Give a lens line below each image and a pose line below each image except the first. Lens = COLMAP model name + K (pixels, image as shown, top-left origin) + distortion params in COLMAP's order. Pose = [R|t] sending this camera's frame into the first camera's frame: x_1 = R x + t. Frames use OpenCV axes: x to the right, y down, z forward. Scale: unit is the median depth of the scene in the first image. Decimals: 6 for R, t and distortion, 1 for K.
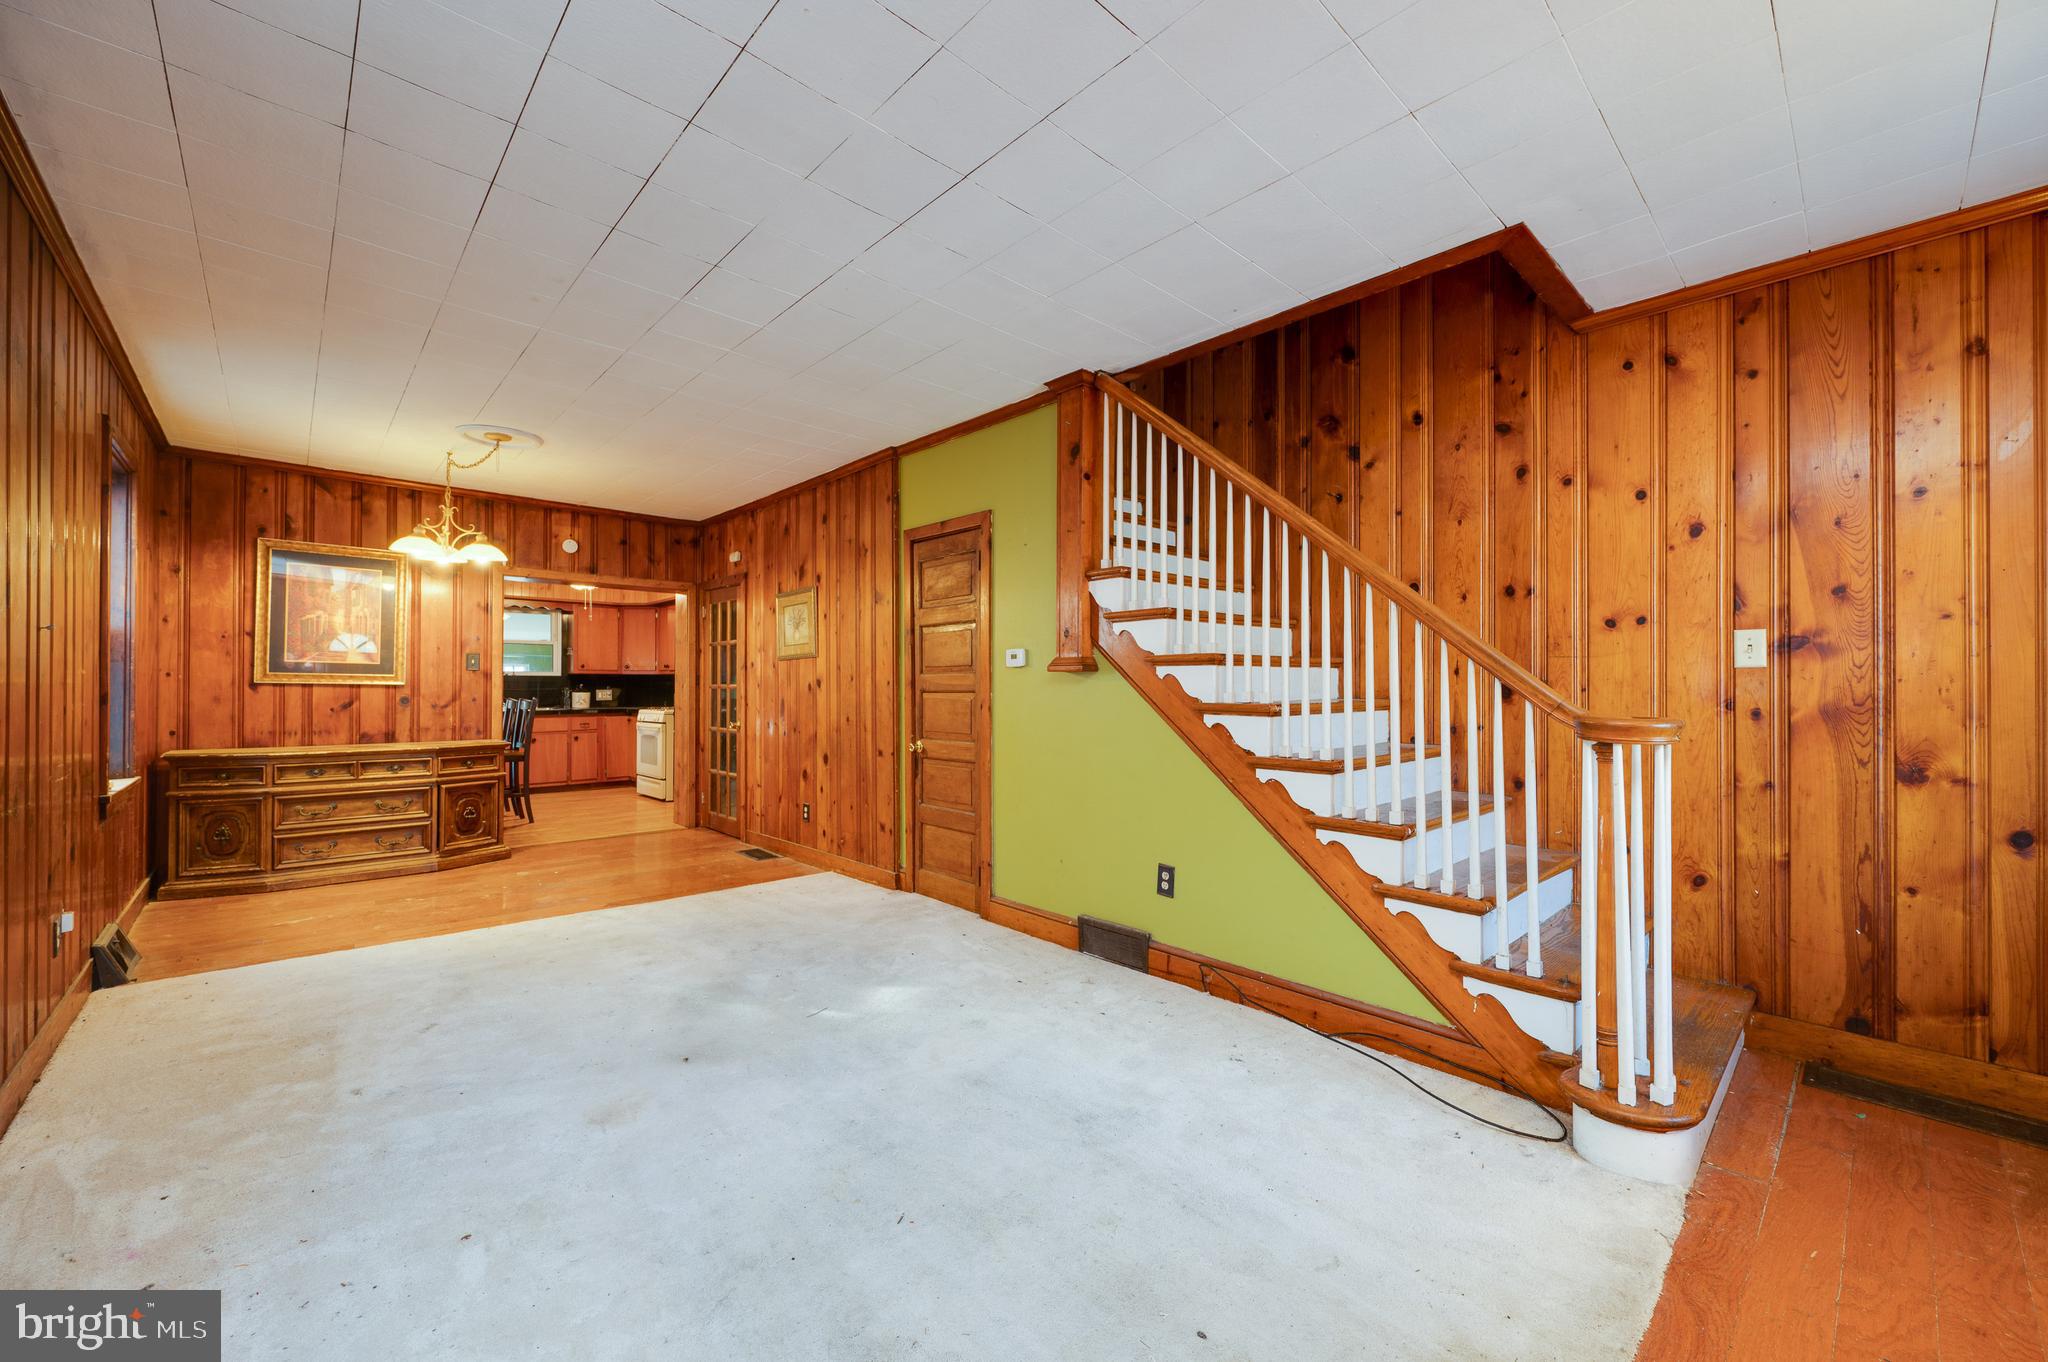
lens RADIAL K [[799.7, 0, 1024.4], [0, 799.7, 683.8], [0, 0, 1]] dist [-0.000139, -0.000953]
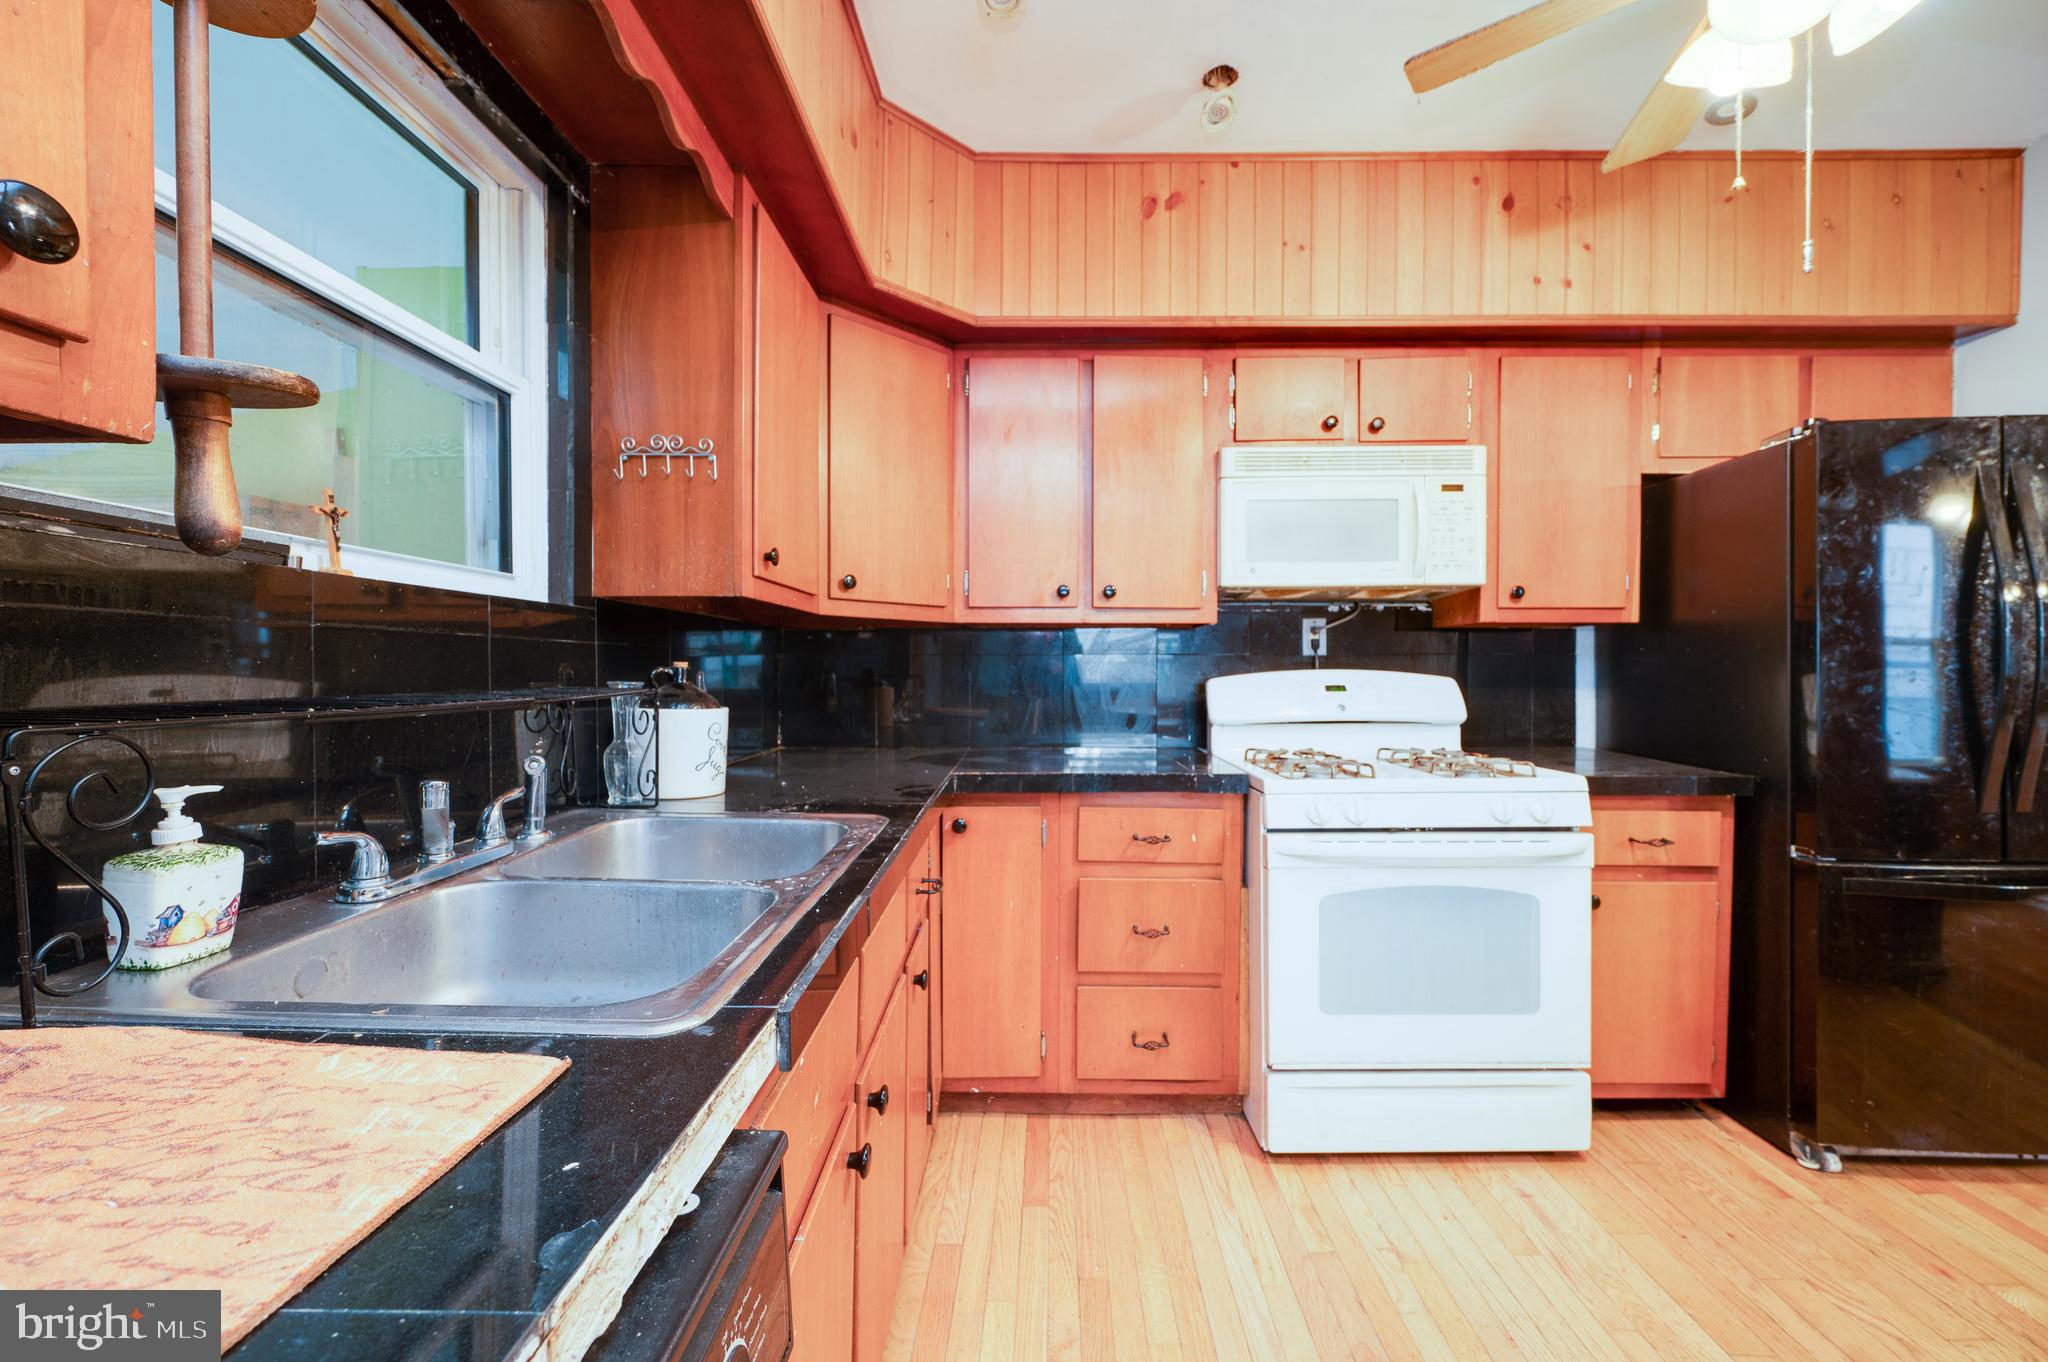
lens RADIAL K [[799.7, 0, 1046.5], [0, 799.7, 682.6], [0, 0, 1]] dist [-0.000139, -0.000953]
pose [[0.677854, -0.012274, 0.735094, -1.341765], [-0.004292, 0.999778, 0.020652, 0.002896], [-0.735184, -0.017154, 0.677650, 1.772073]]
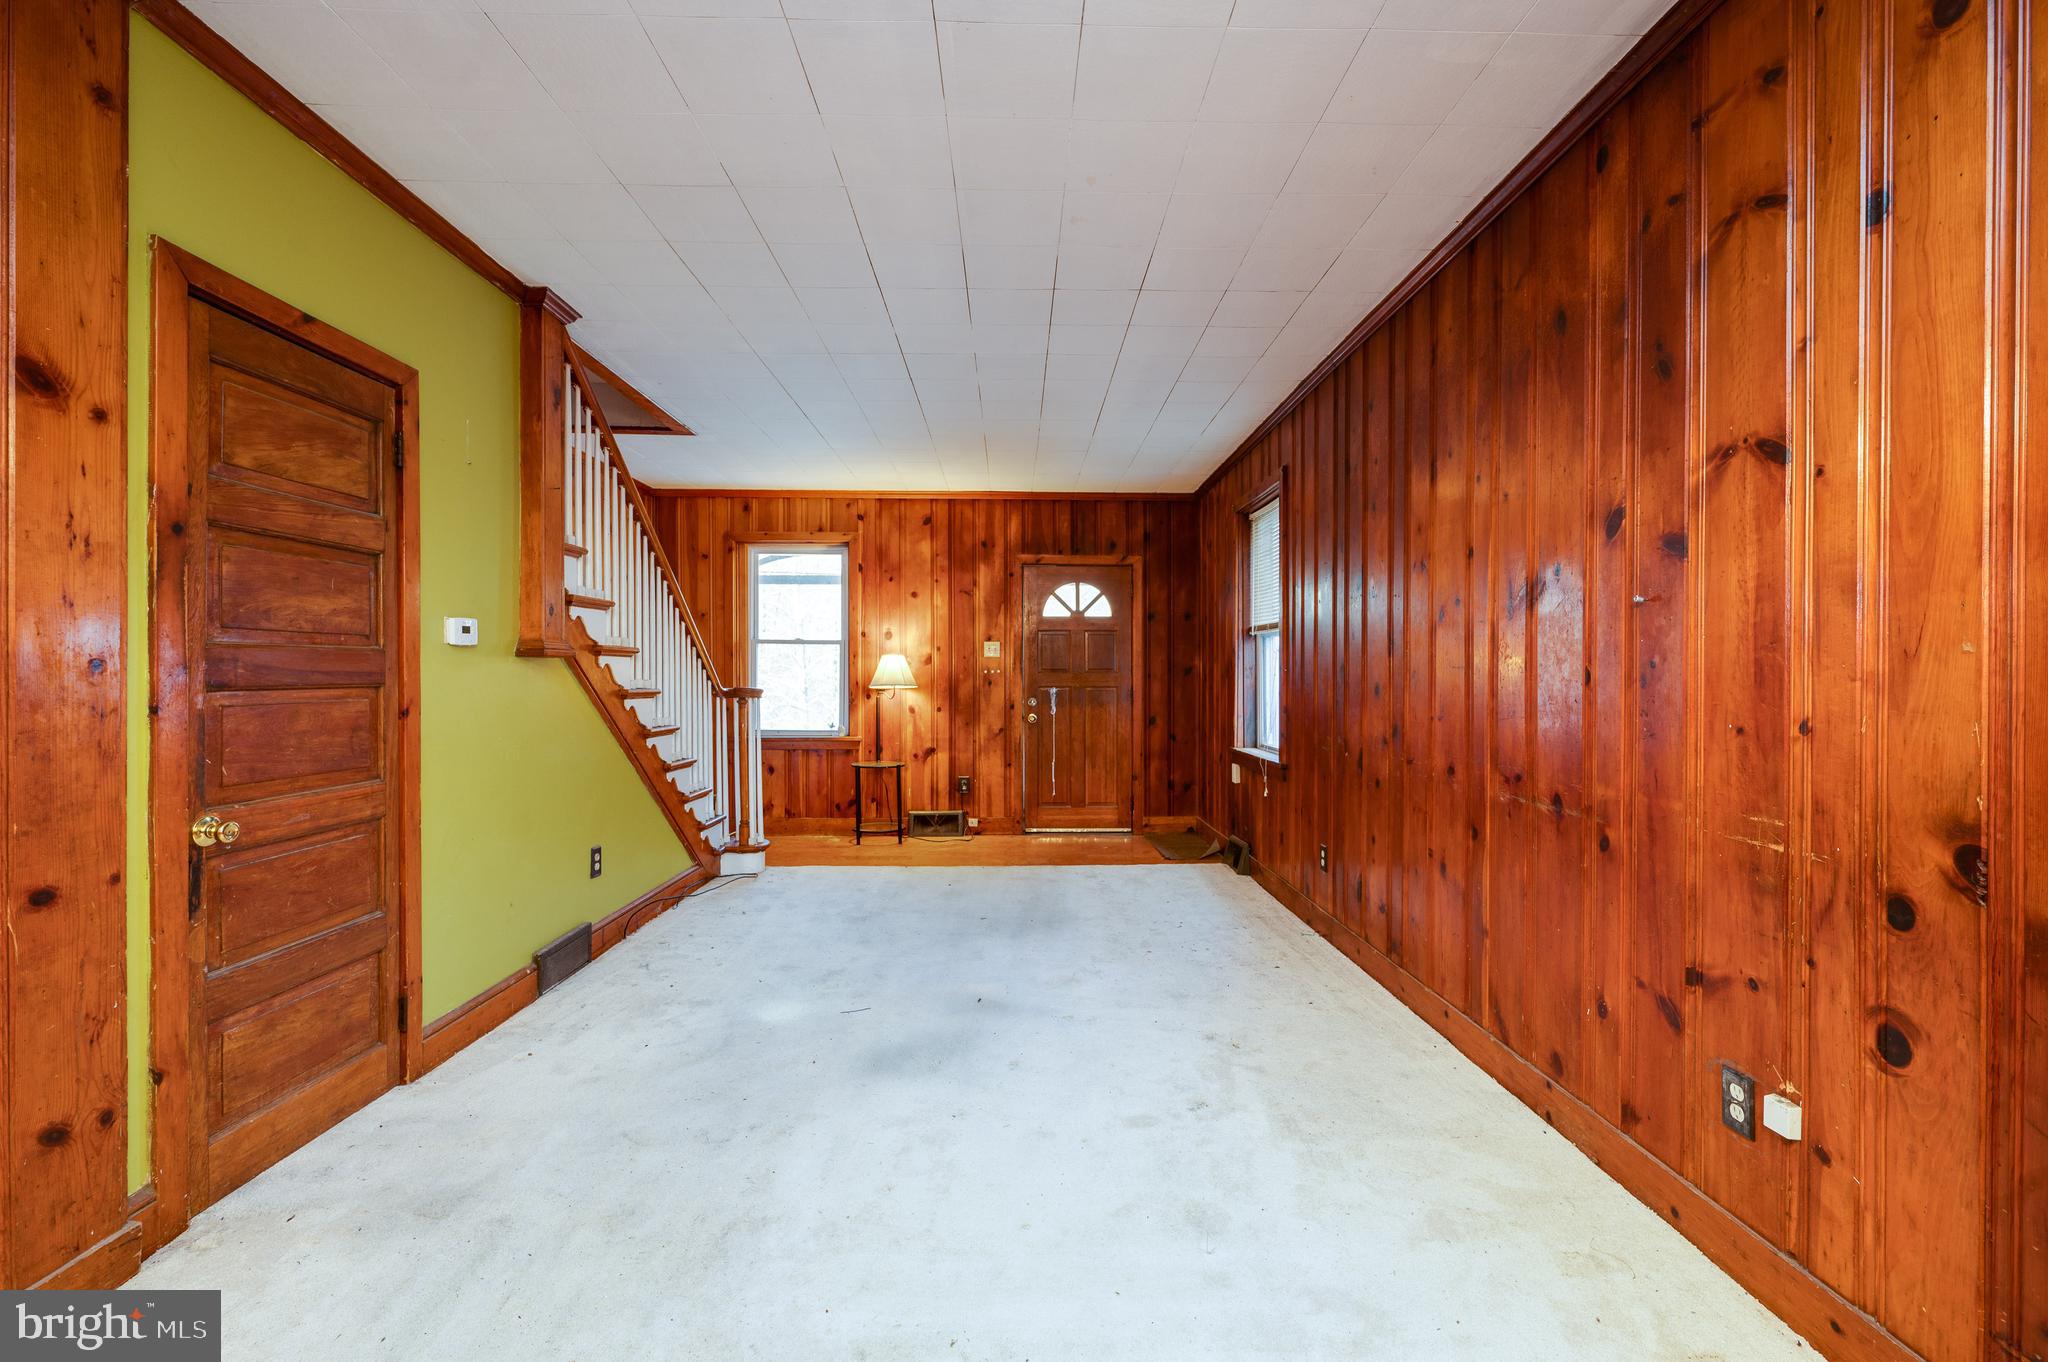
lens RADIAL K [[859.7, 0, 1036.2], [0, 859.7, 683.2], [0, 0, 1]] dist [-0.003721, -0.000422]
pose [[-0.750525, -0.008667, 0.660785, -0.730500], [-0.005454, 0.999961, 0.006921, 0.001898], [-0.660819, 0.001591, -0.750543, 1.075649]]
